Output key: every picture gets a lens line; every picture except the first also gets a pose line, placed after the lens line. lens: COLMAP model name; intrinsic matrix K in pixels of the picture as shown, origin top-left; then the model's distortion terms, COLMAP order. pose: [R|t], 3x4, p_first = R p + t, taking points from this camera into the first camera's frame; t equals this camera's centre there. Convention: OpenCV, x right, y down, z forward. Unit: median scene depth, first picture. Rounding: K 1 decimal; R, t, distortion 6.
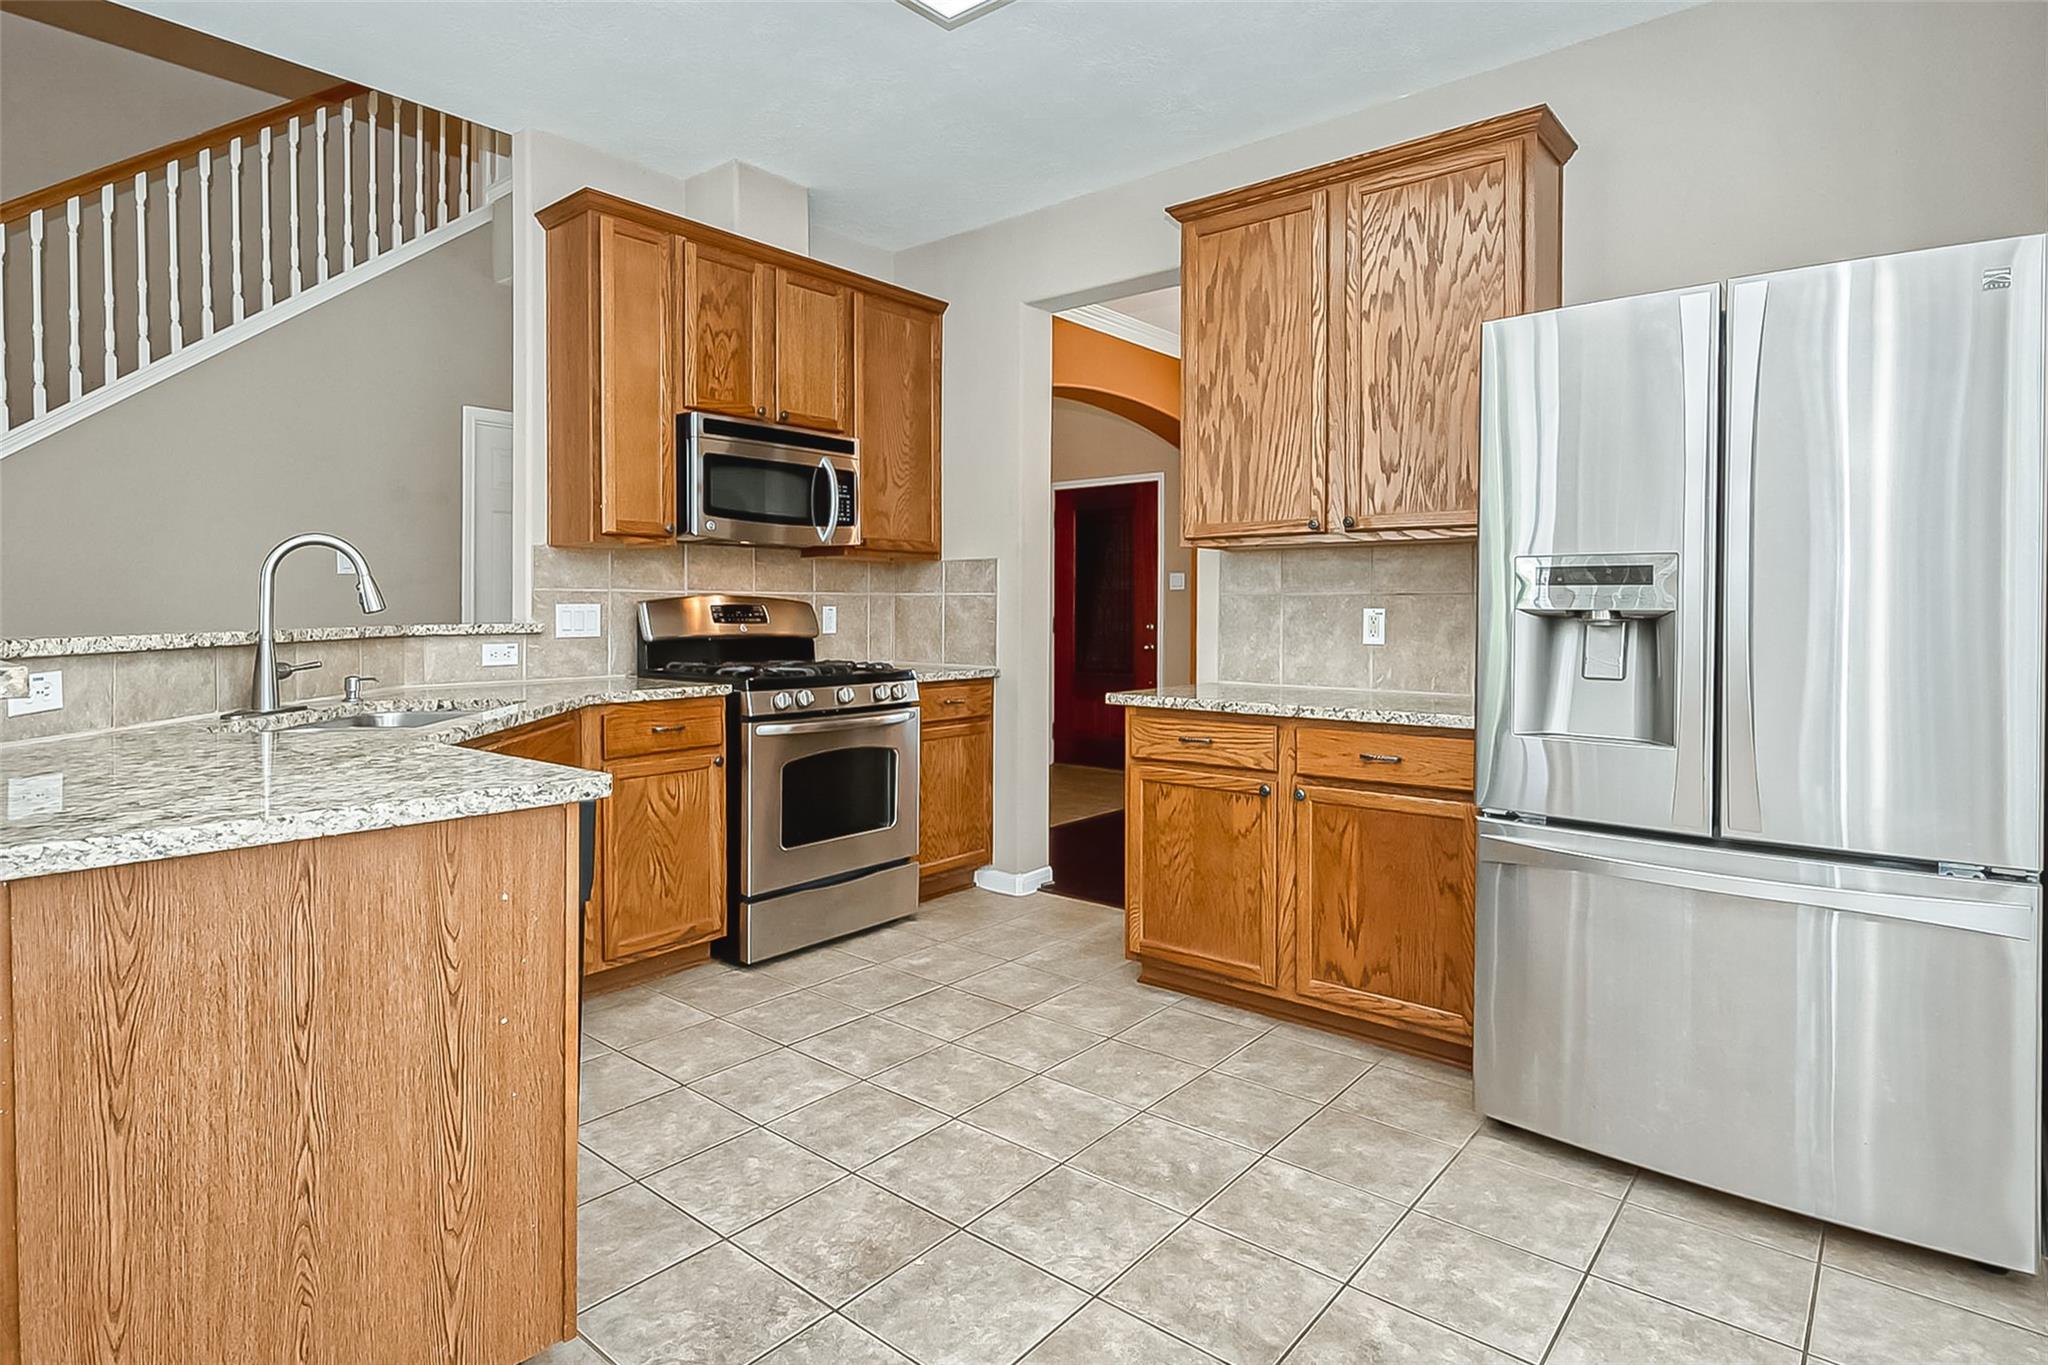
lens RADIAL K [[1072.9, 0, 1066.7], [0, 1072.9, 626.7], [0, 0, 1]] dist [0.002381, 0.000564]
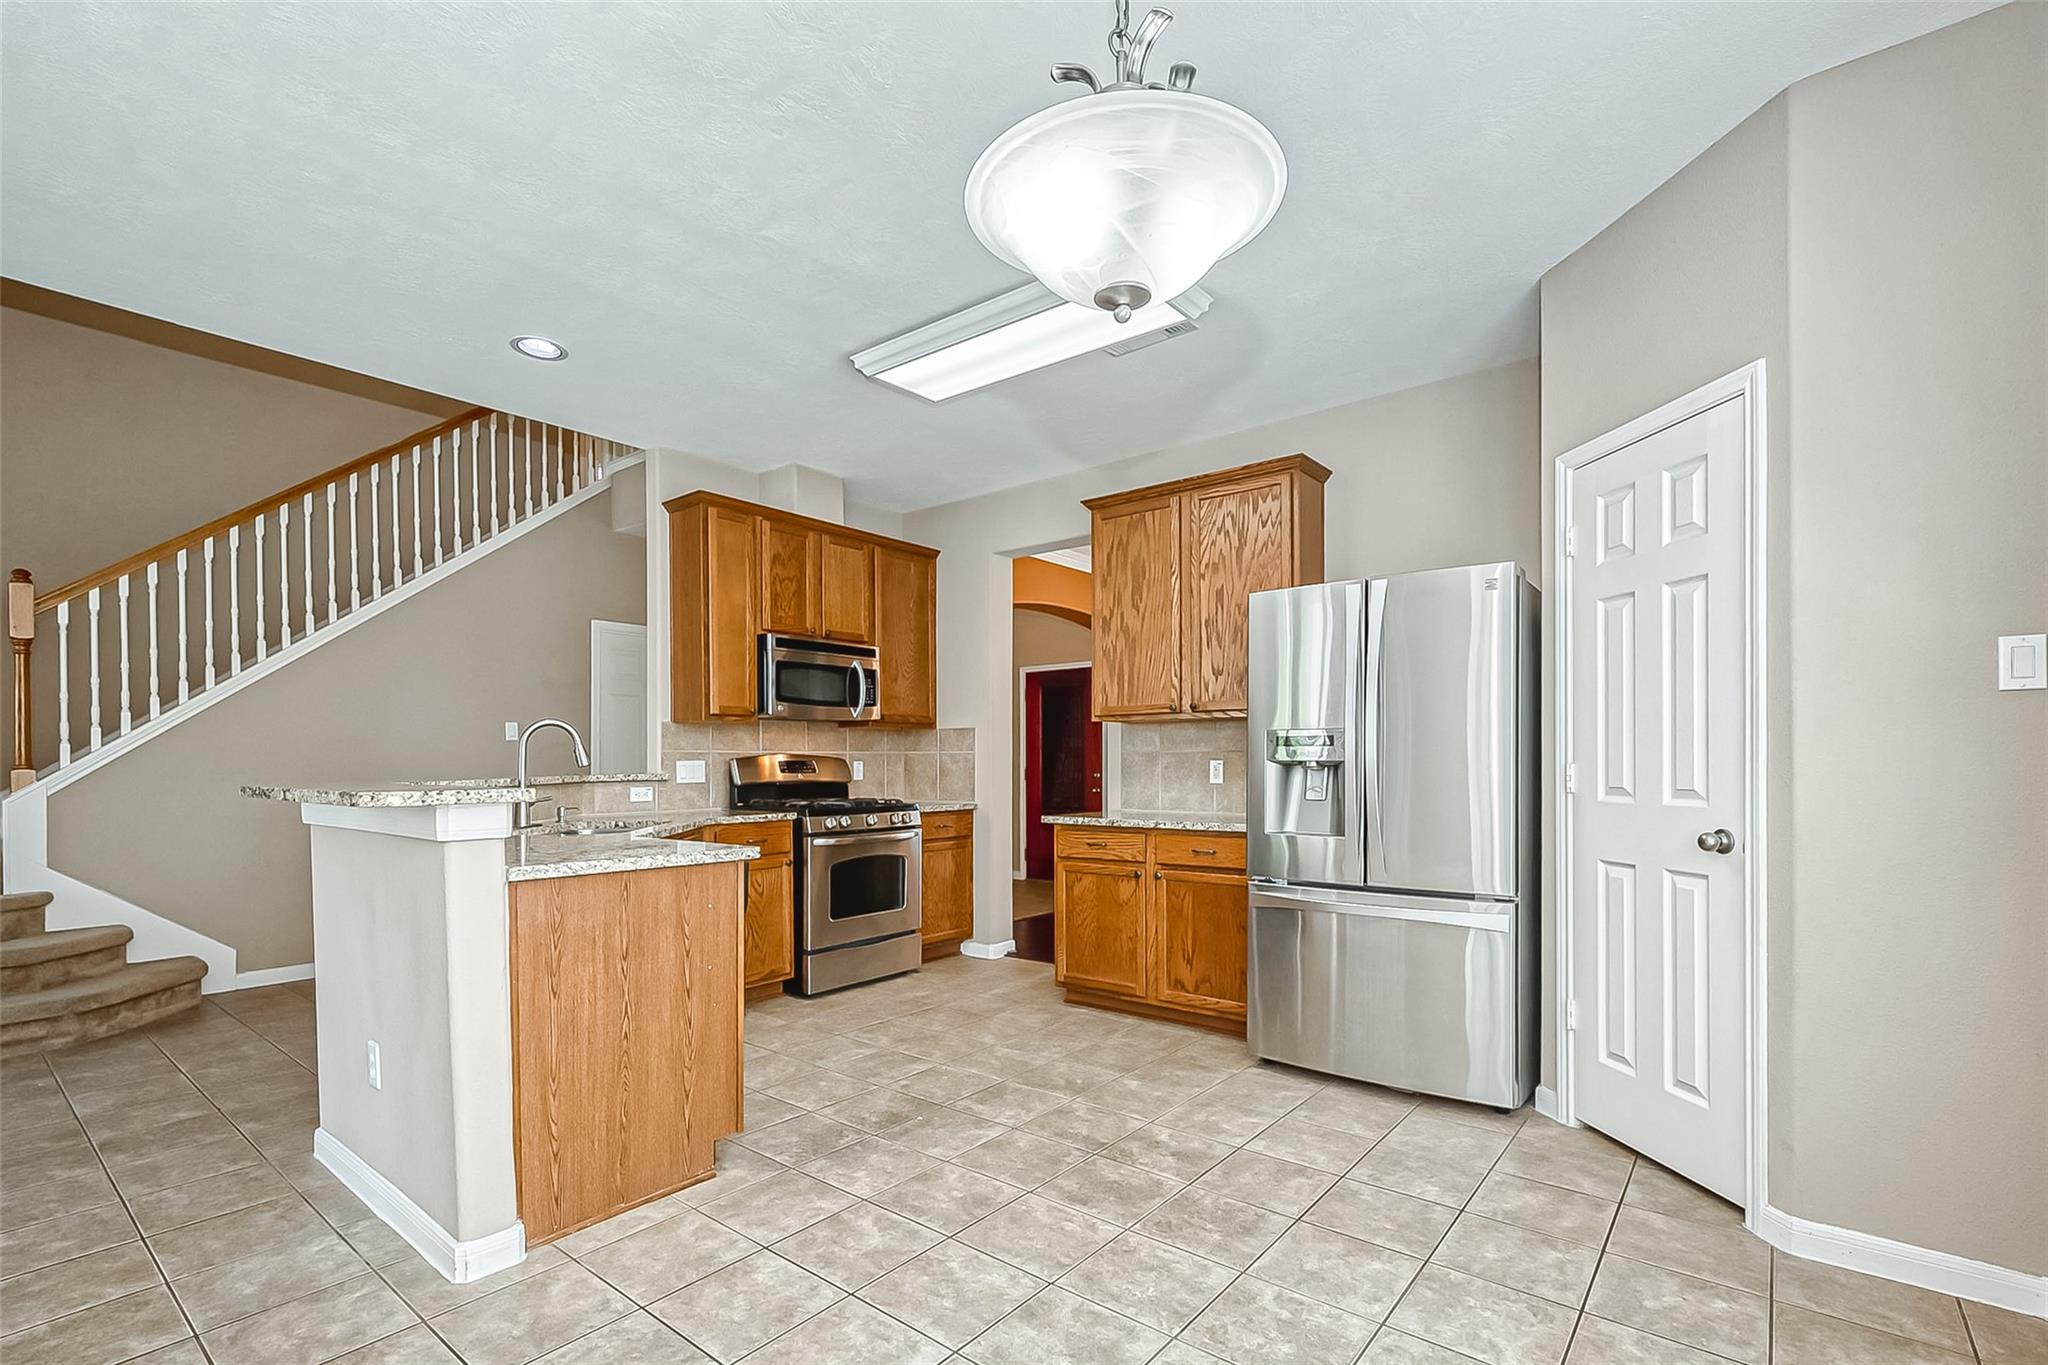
lens RADIAL K [[884.1, 0, 1098.3], [0, 884.1, 771.9], [0, 0, 1]] dist [-0.001530, -0.000109]
pose [[0.998332, -0.006839, 0.057336, 0.048756], [0.007159, 0.999960, -0.005377, 0.005862], [-0.057297, 0.005778, 0.998340, -0.303006]]
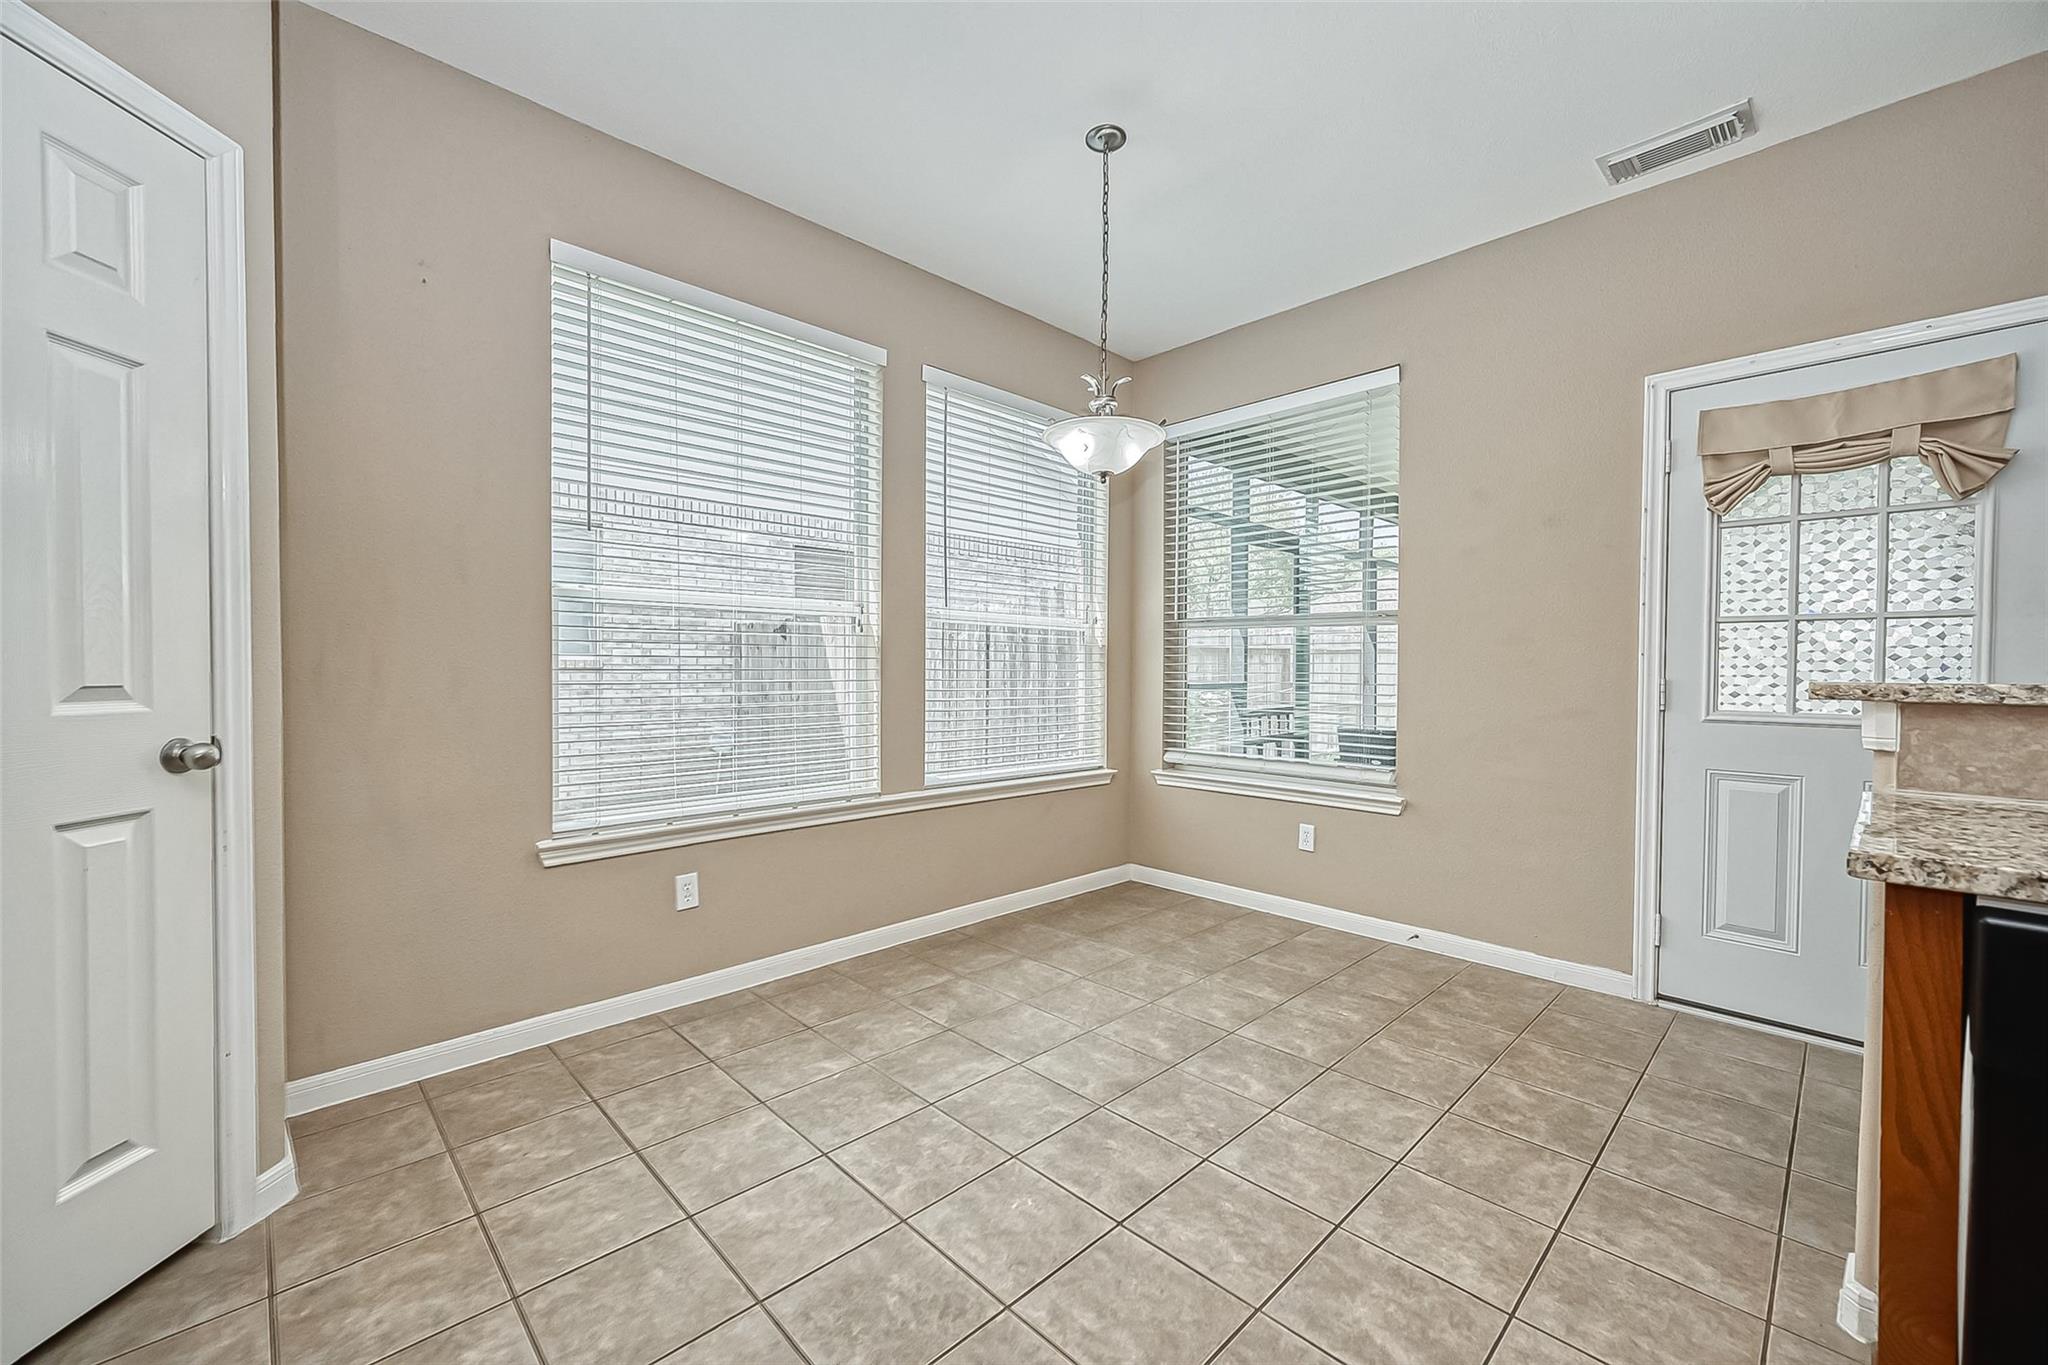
lens RADIAL K [[827.7, 0, 1030.8], [0, 827.7, 679.7], [0, 0, 1]] dist [0.000614, 0.000009]
pose [[-0.991080, -0.010296, 0.132870, 0.039210], [-0.006844, 0.999628, 0.026413, 0.001663], [-0.133093, 0.025269, -0.990781, 0.760066]]
